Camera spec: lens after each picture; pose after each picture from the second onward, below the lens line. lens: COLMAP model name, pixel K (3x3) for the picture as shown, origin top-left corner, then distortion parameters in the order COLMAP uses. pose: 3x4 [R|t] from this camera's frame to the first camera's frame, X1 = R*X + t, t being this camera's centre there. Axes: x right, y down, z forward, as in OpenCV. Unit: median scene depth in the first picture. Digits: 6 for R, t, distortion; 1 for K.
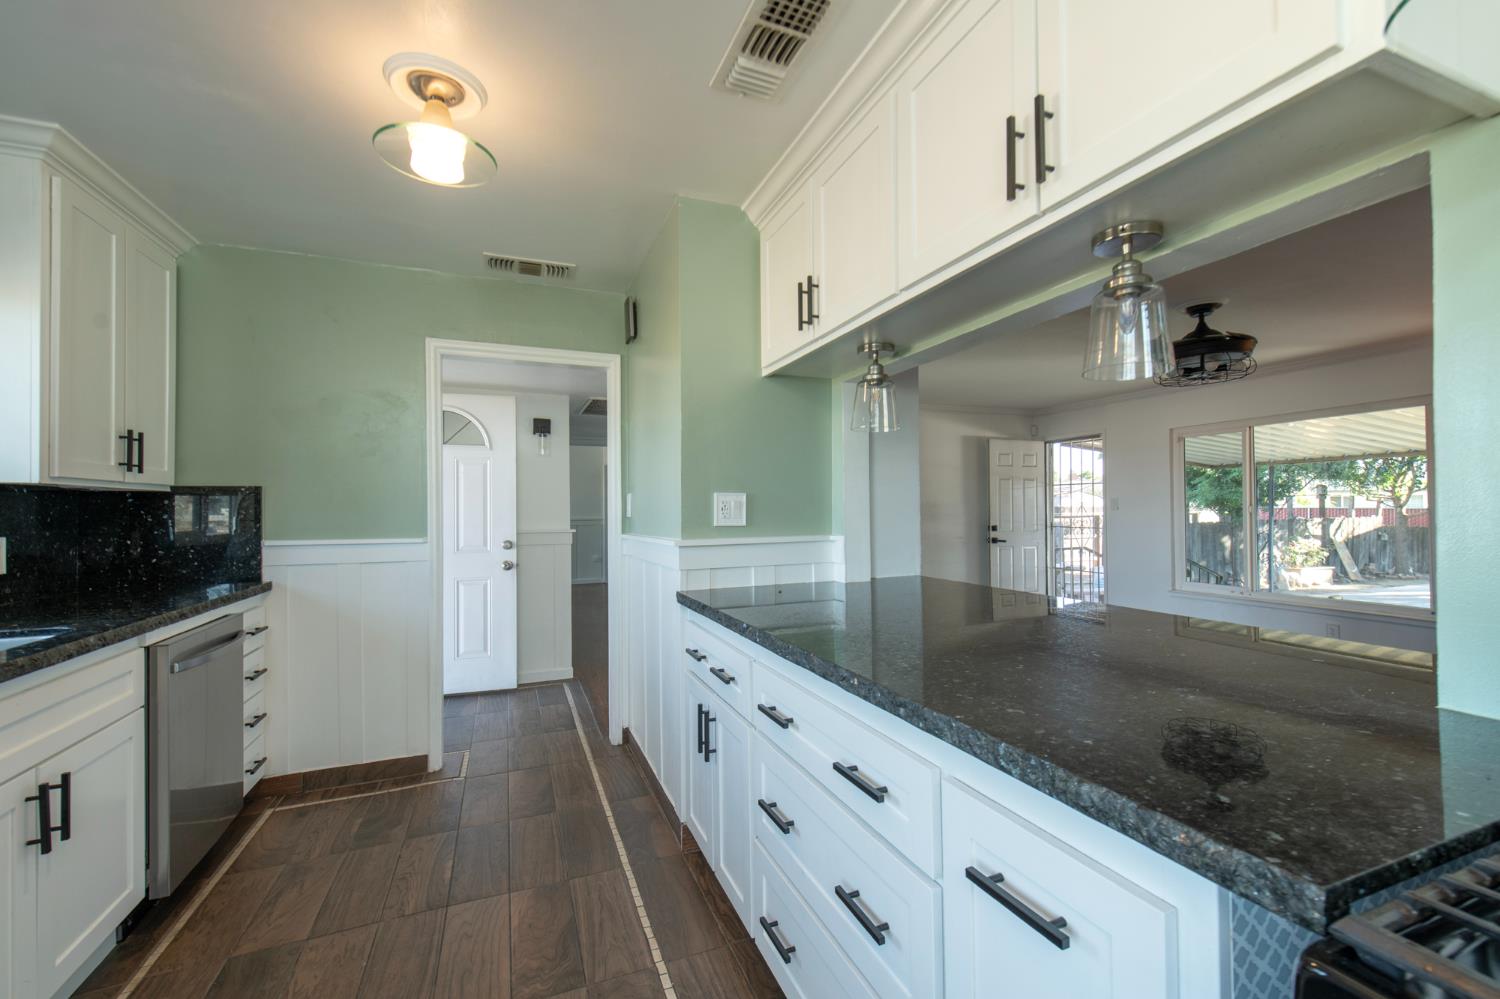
lens RADIAL K [[620.0, 0, 750.2], [0, 620.0, 507.8], [0, 0, 1]] dist [0.016672, -0.000669]
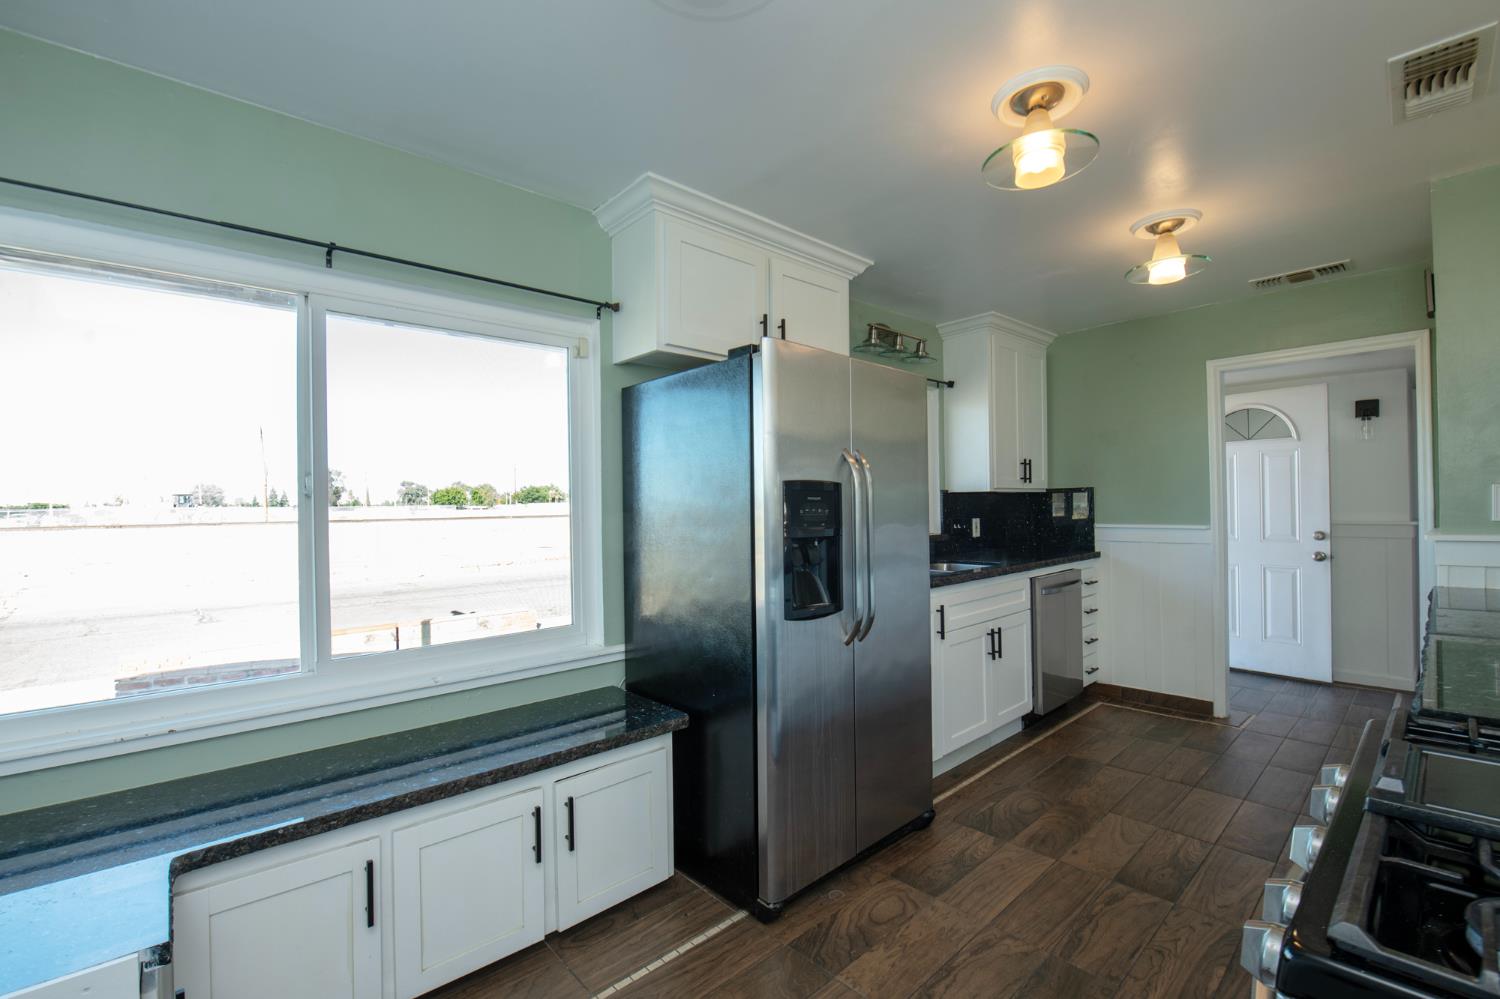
lens RADIAL K [[647.8, 0, 750.0], [0, 647.8, 499.5], [0, 0, 1]] dist [-0.014598, -0.000077]
pose [[0.350429, -0.009343, -0.936543, 0.390304], [0.015133, 0.999876, -0.004312, -0.011129], [0.936467, -0.012662, 0.350527, -0.319833]]
